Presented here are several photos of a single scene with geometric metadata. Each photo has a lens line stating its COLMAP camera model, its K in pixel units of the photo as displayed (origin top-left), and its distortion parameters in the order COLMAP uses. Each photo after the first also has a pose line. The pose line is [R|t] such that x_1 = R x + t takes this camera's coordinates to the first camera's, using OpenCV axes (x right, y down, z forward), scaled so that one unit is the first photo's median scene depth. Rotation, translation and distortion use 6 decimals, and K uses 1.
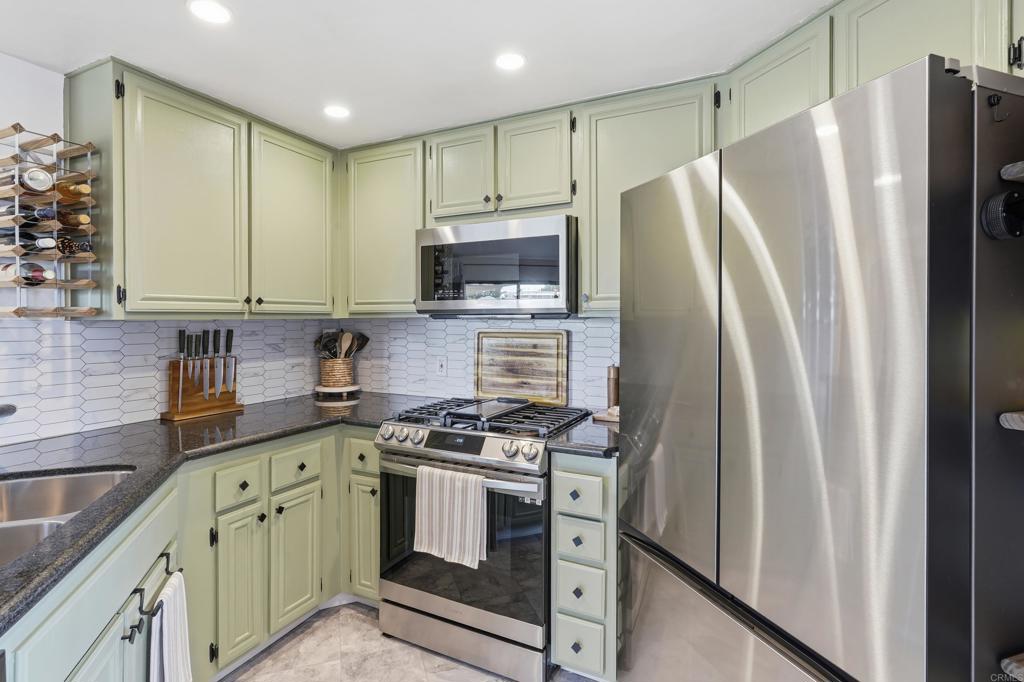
lens RADIAL K [[509.0, 0, 509.6], [0, 509.0, 322.1], [0, 0, 1]] dist [-0.001403, 0.000097]
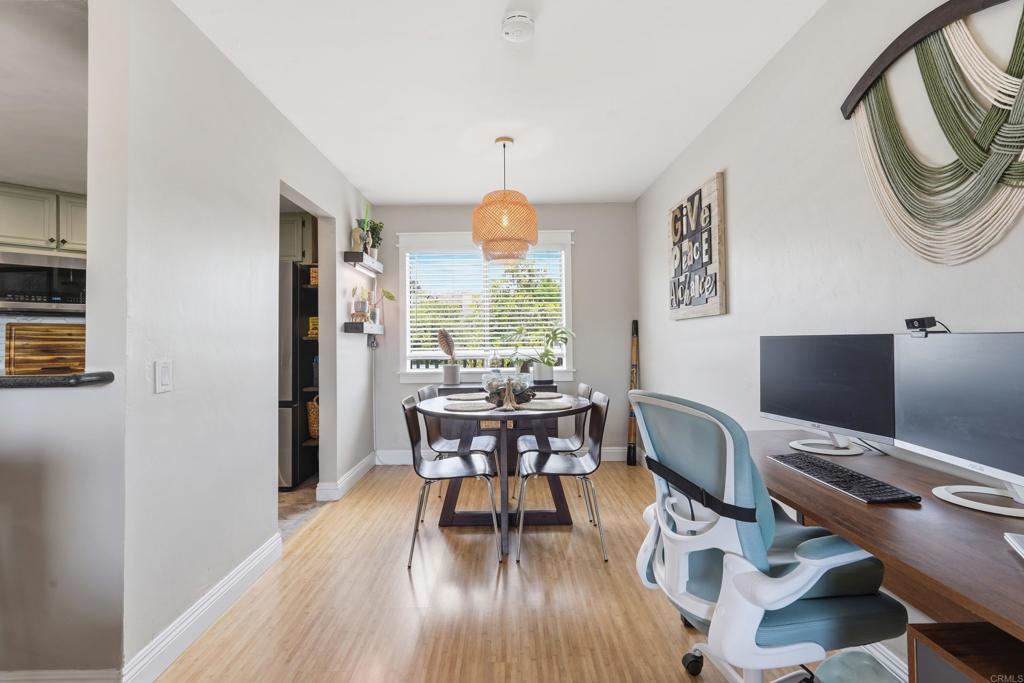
lens RADIAL K [[474.4, 0, 510.3], [0, 474.4, 336.6], [0, 0, 1]] dist [-0.001939, -0.000080]
pose [[0.302900, 0.007962, 0.952989, -0.947072], [0.010246, 0.999880, -0.011610, 0.085618], [-0.952967, 0.013281, 0.302782, -0.755731]]
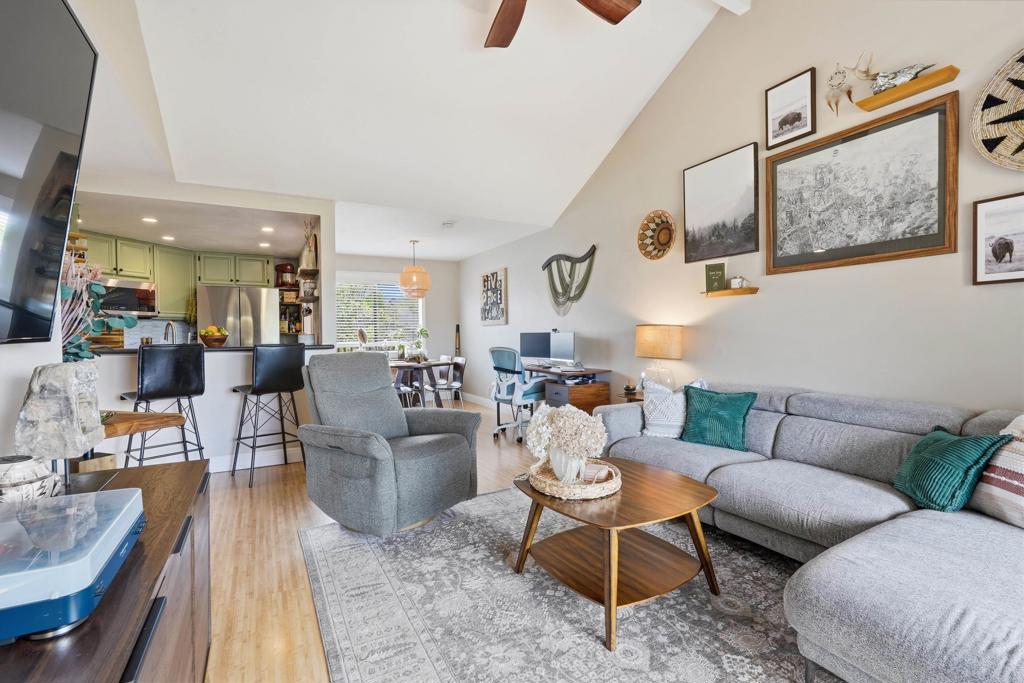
lens RADIAL K [[459.8, 0, 508.7], [0, 459.8, 338.7], [0, 0, 1]] dist [-0.002426, 0.000099]
pose [[-0.179094, -0.002446, 0.983829, -2.377169], [0.011725, 0.999921, 0.004620, 0.097493], [-0.983762, 0.012363, -0.179051, -0.433200]]
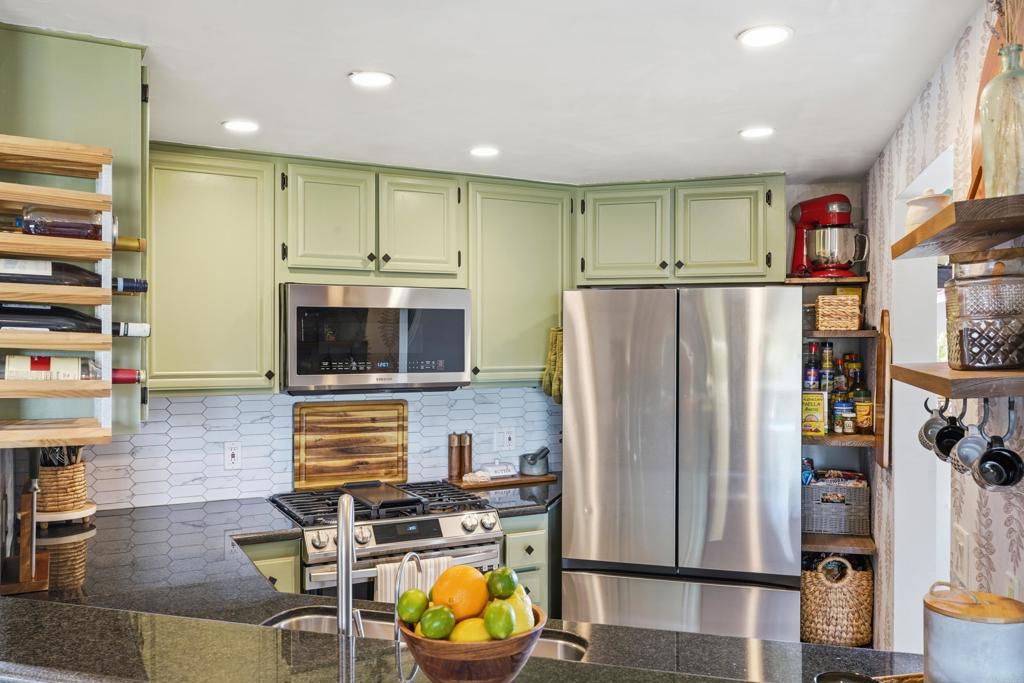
lens RADIAL K [[844.0, 0, 512.0], [0, 844.0, 341.5], [0, 0, 1]] dist [0.004768, 0.001511]
pose [[0.561977, -0.000869, 0.827153, -1.034174], [-0.001929, 0.999995, 0.002361, -0.092932], [-0.827151, -0.002922, 0.561972, -0.018819]]
